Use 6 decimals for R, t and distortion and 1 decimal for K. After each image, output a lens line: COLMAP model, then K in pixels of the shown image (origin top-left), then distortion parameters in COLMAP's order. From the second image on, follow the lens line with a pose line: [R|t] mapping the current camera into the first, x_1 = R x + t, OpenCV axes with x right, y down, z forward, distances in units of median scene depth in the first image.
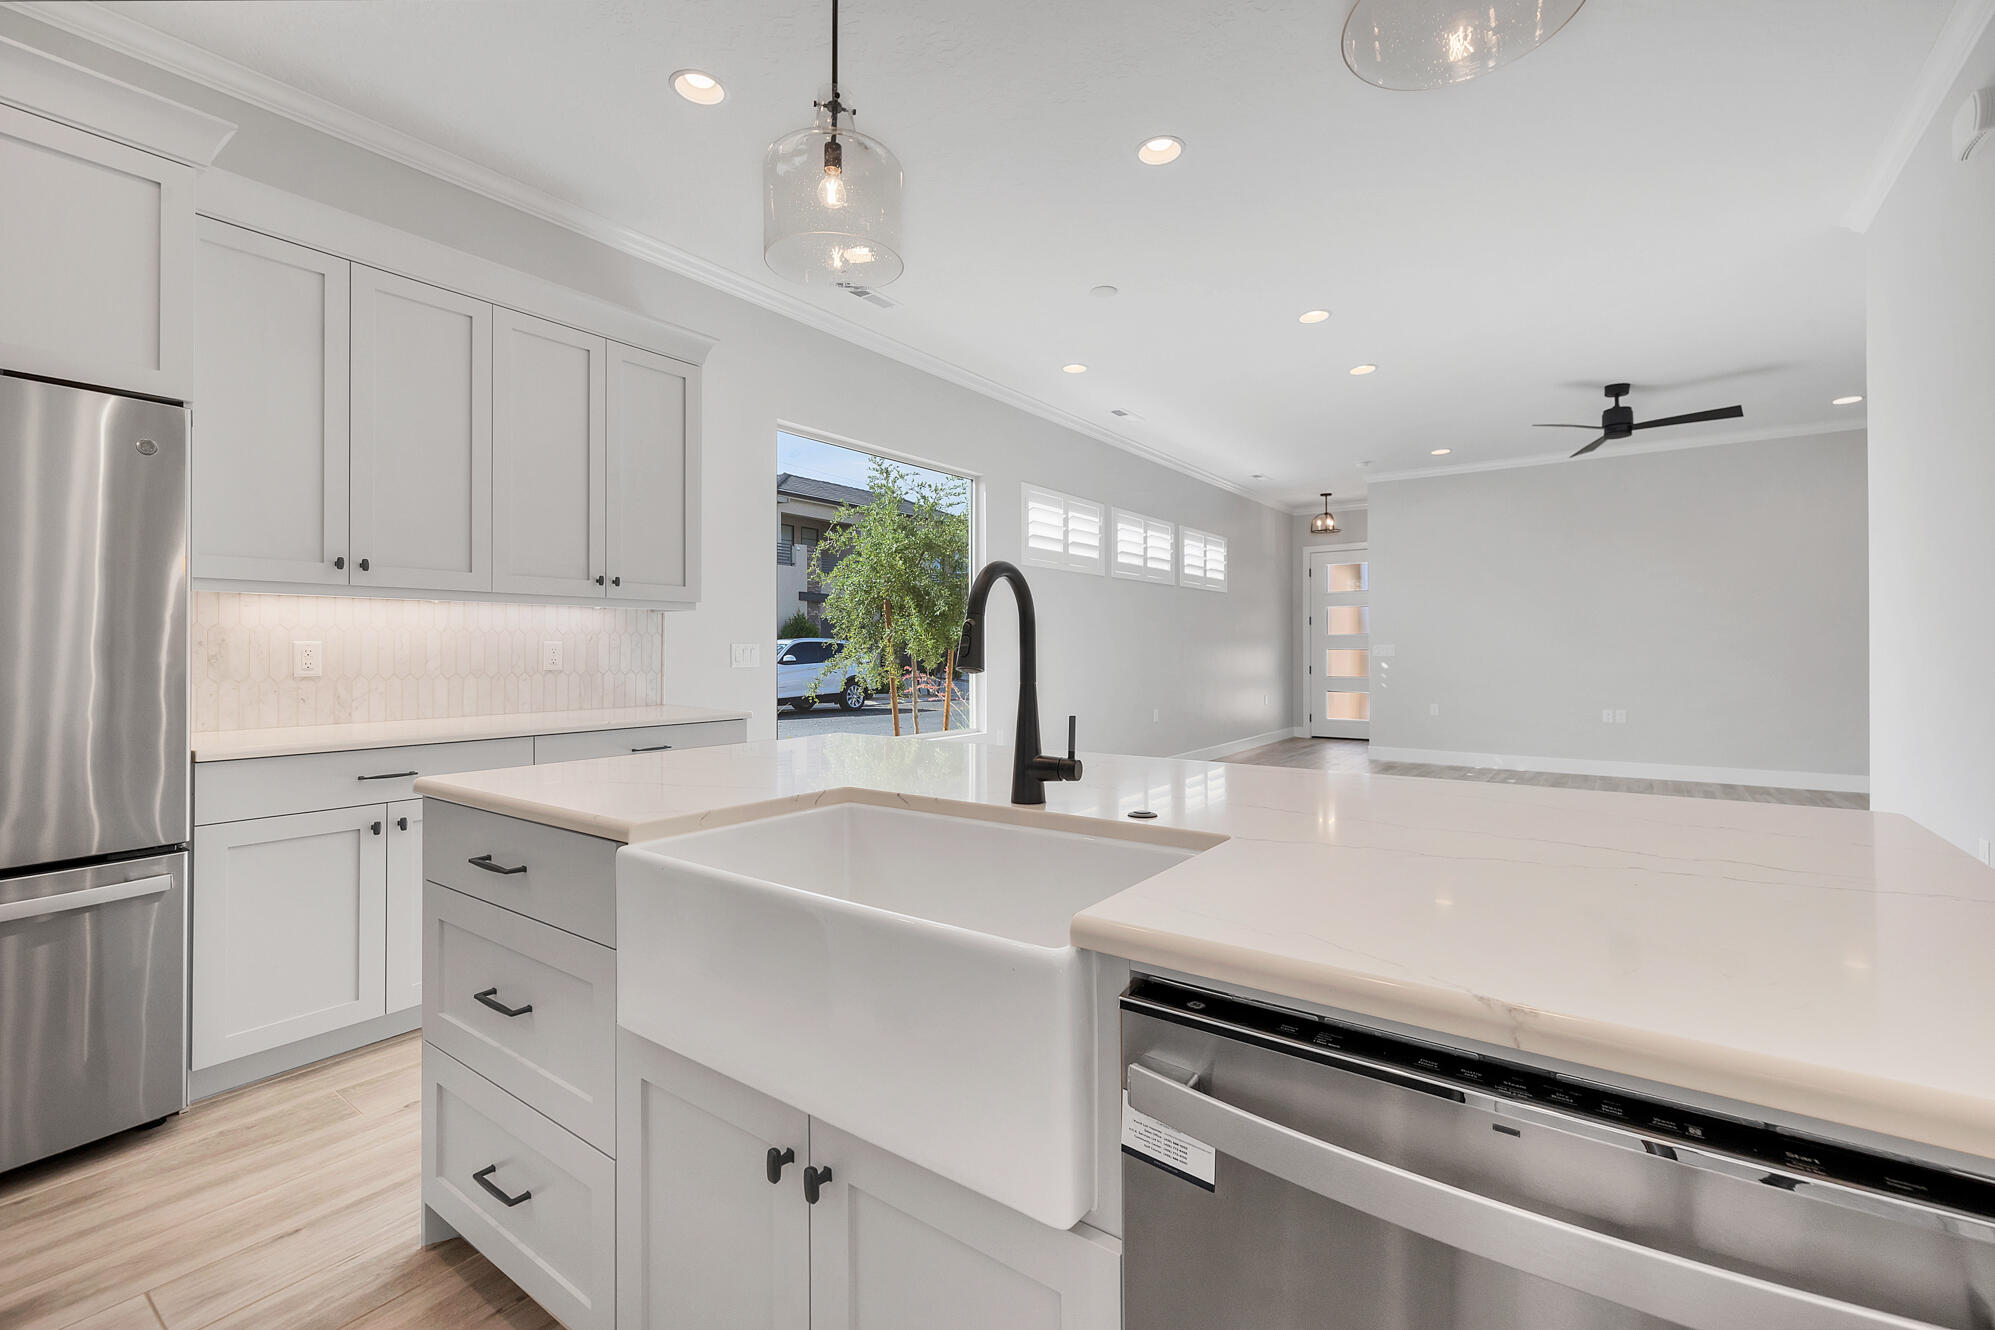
lens RADIAL K [[857.1, 0, 1022.7], [0, 857.1, 646.8], [0, 0, 1]] dist [0.002710, 0.000553]
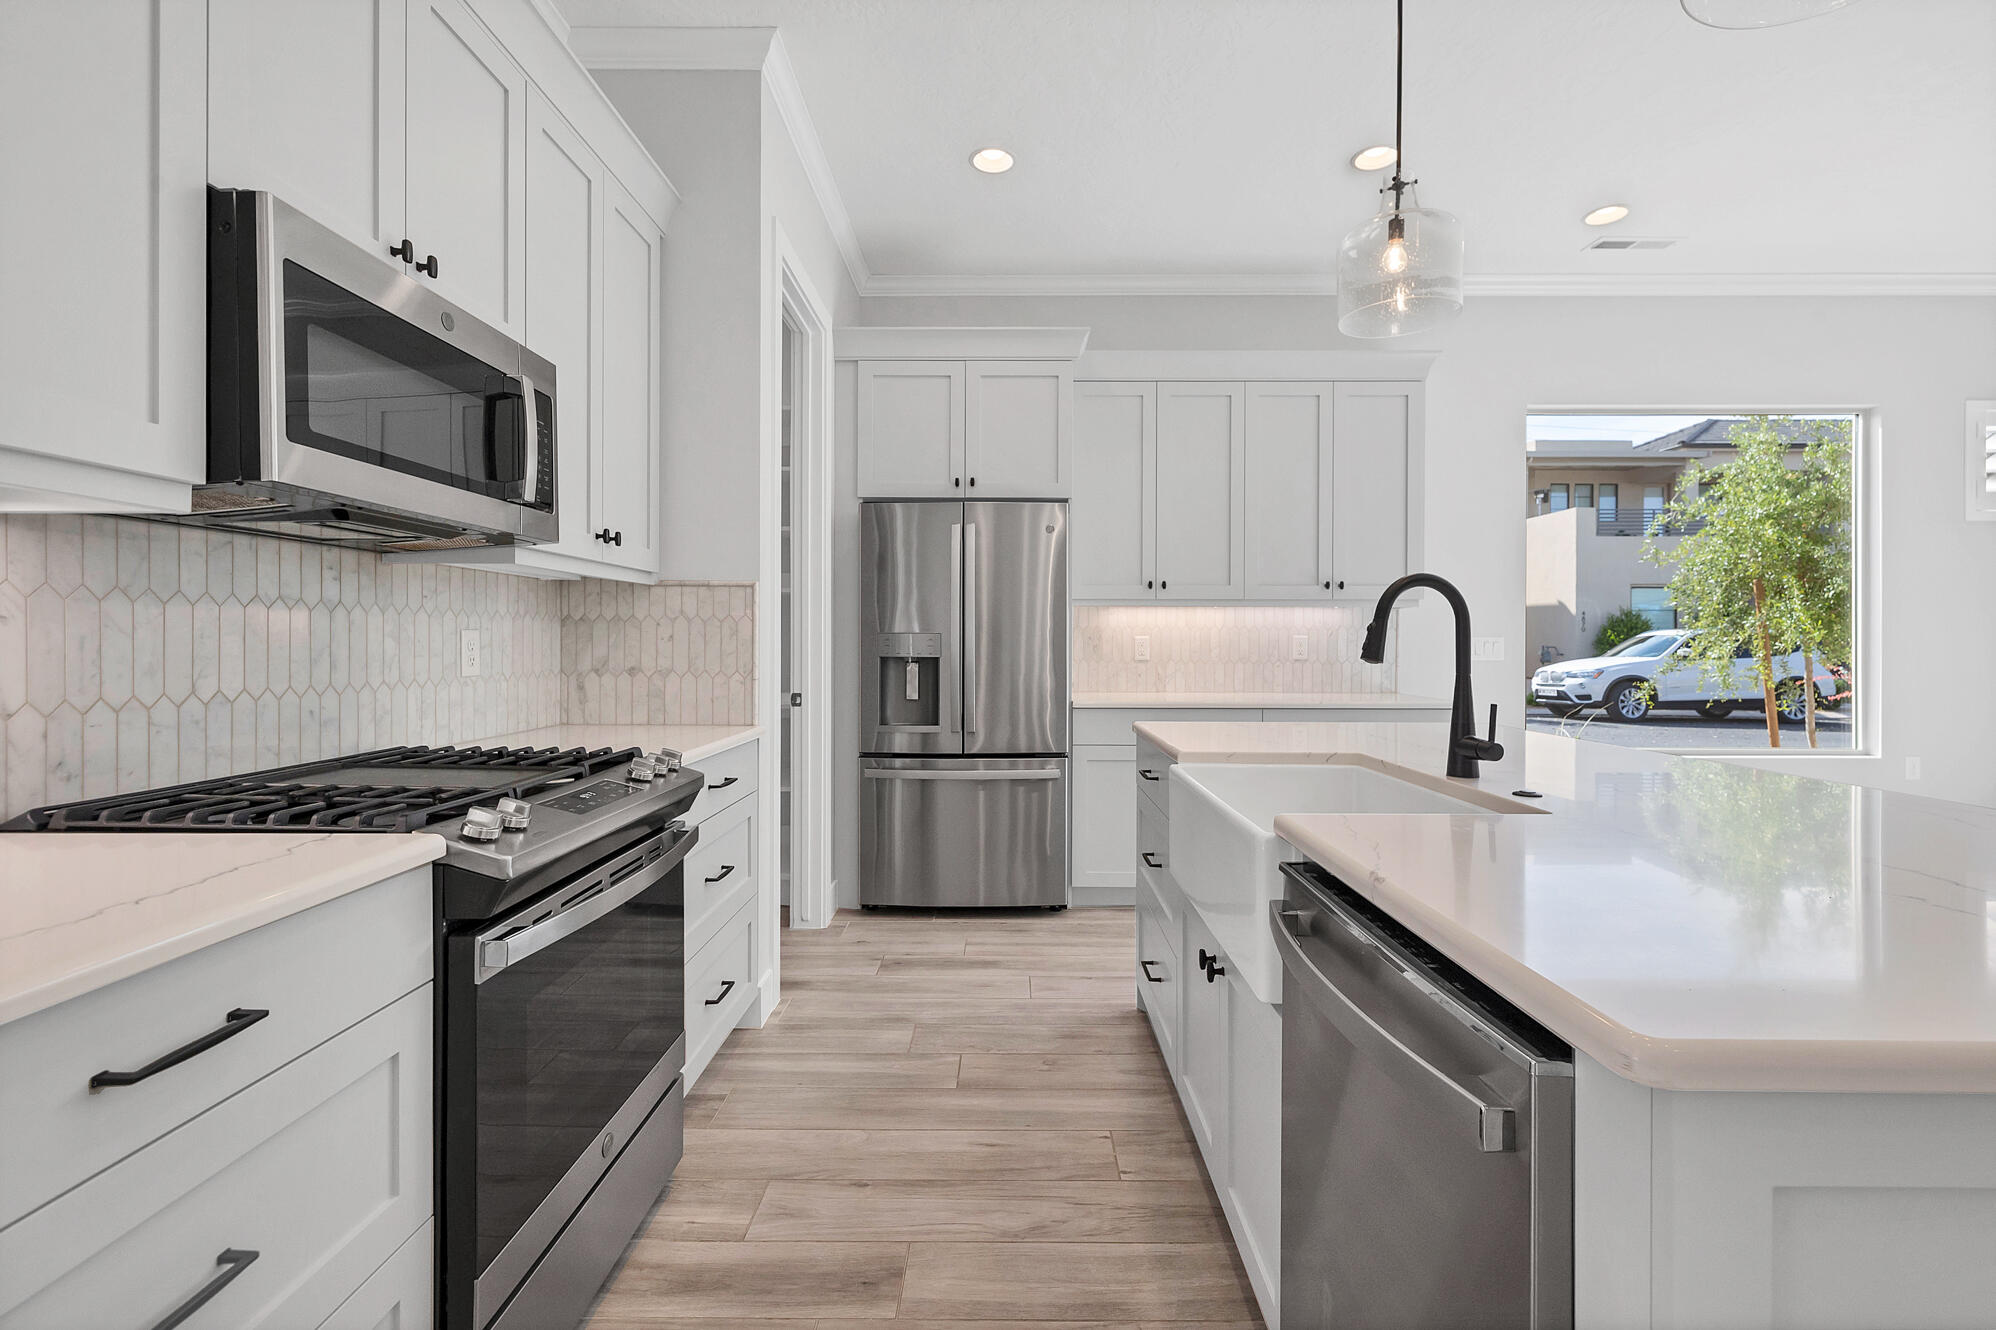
lens RADIAL K [[884.4, 0, 997.1], [0, 884.4, 648.6], [0, 0, 1]] dist [0.001254, 0.000272]
pose [[0.569677, 0.008799, -0.821822, 0.134499], [0.000848, 0.999936, 0.011295, -0.001377], [0.821868, -0.007132, 0.569633, -0.043861]]
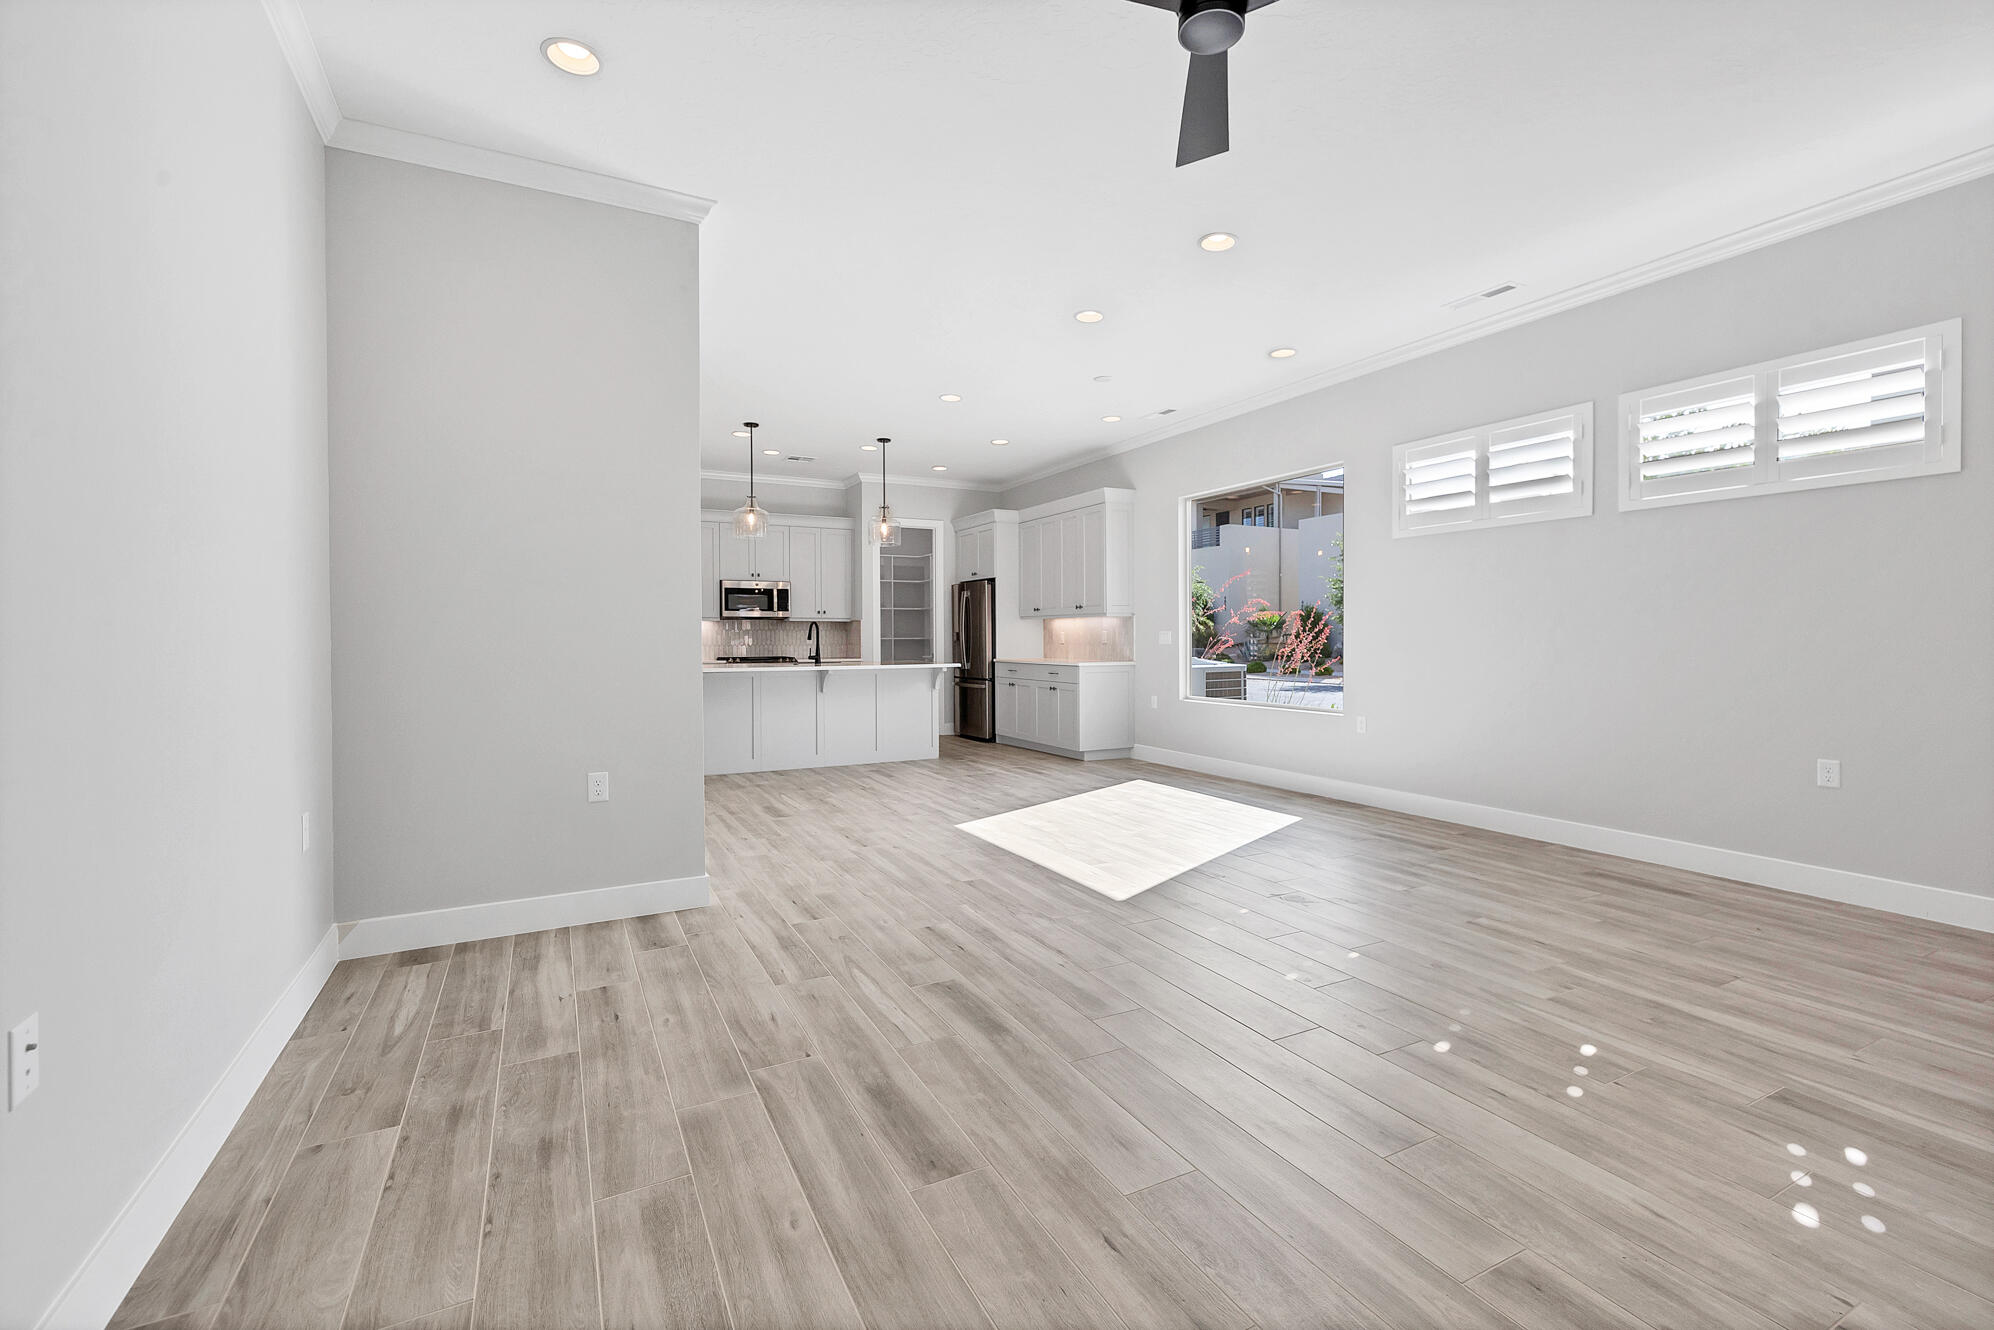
lens RADIAL K [[859.1, 0, 994.6], [0, 859.1, 635.9], [0, 0, 1]] dist [0.002789, 0.000247]
pose [[-0.465497, 0.004411, -0.885039, 0.947647], [0.009310, 0.999957, 0.000087, 0.001868], [0.885001, -0.008199, -0.465518, 1.000344]]
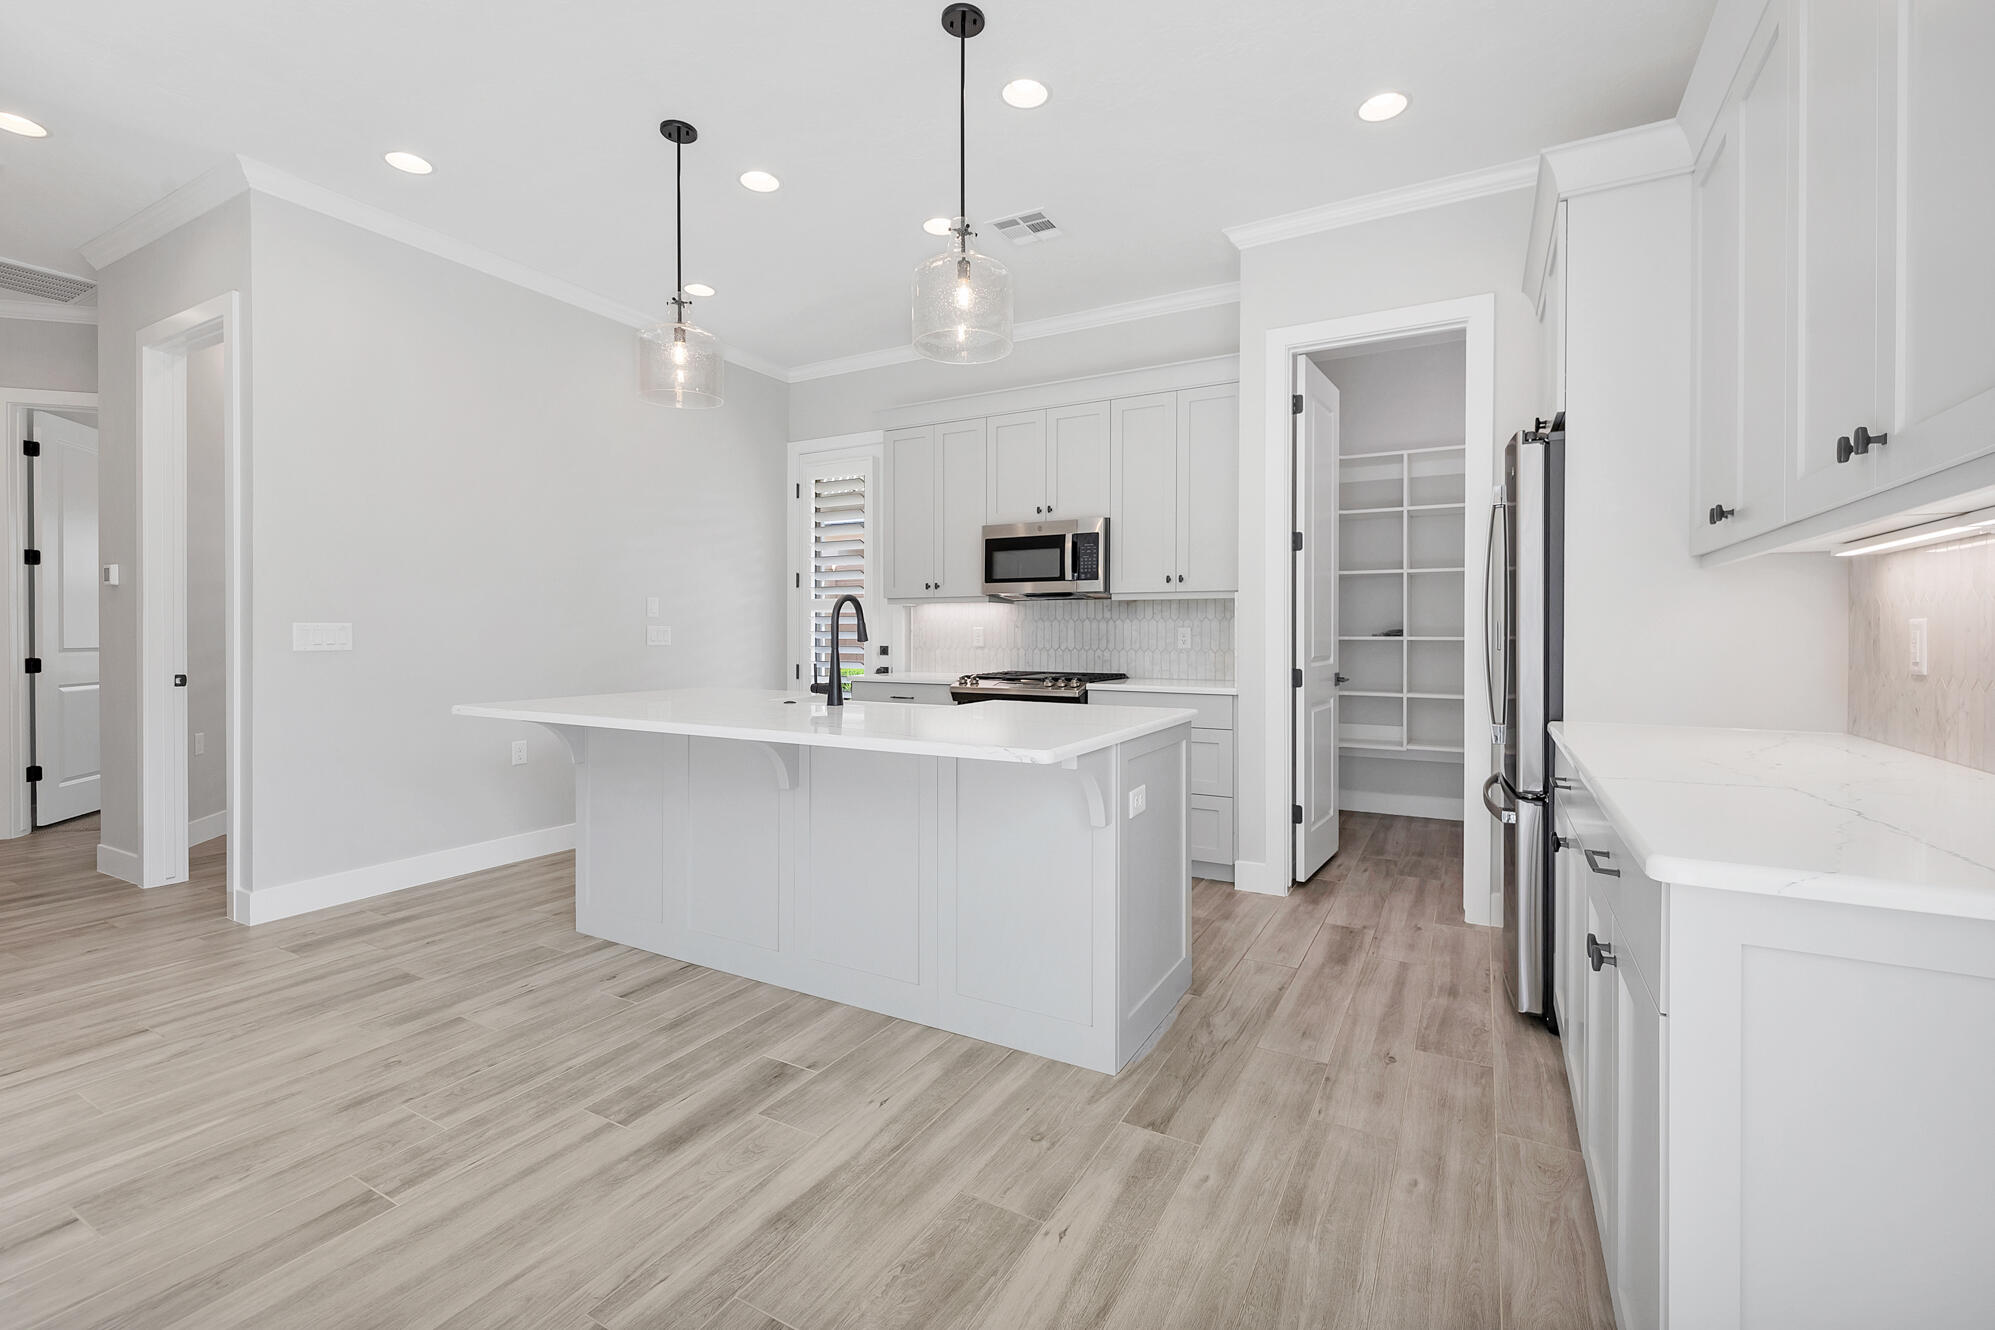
lens RADIAL K [[859.6, 0, 995.1], [0, 859.6, 635.9], [0, 0, 1]] dist [0.002789, 0.000247]
pose [[-0.995108, 0.001729, -0.098779, -0.039176], [0.001680, 0.999998, 0.000581, 0.001705], [0.098780, 0.000413, -0.995109, 0.684566]]
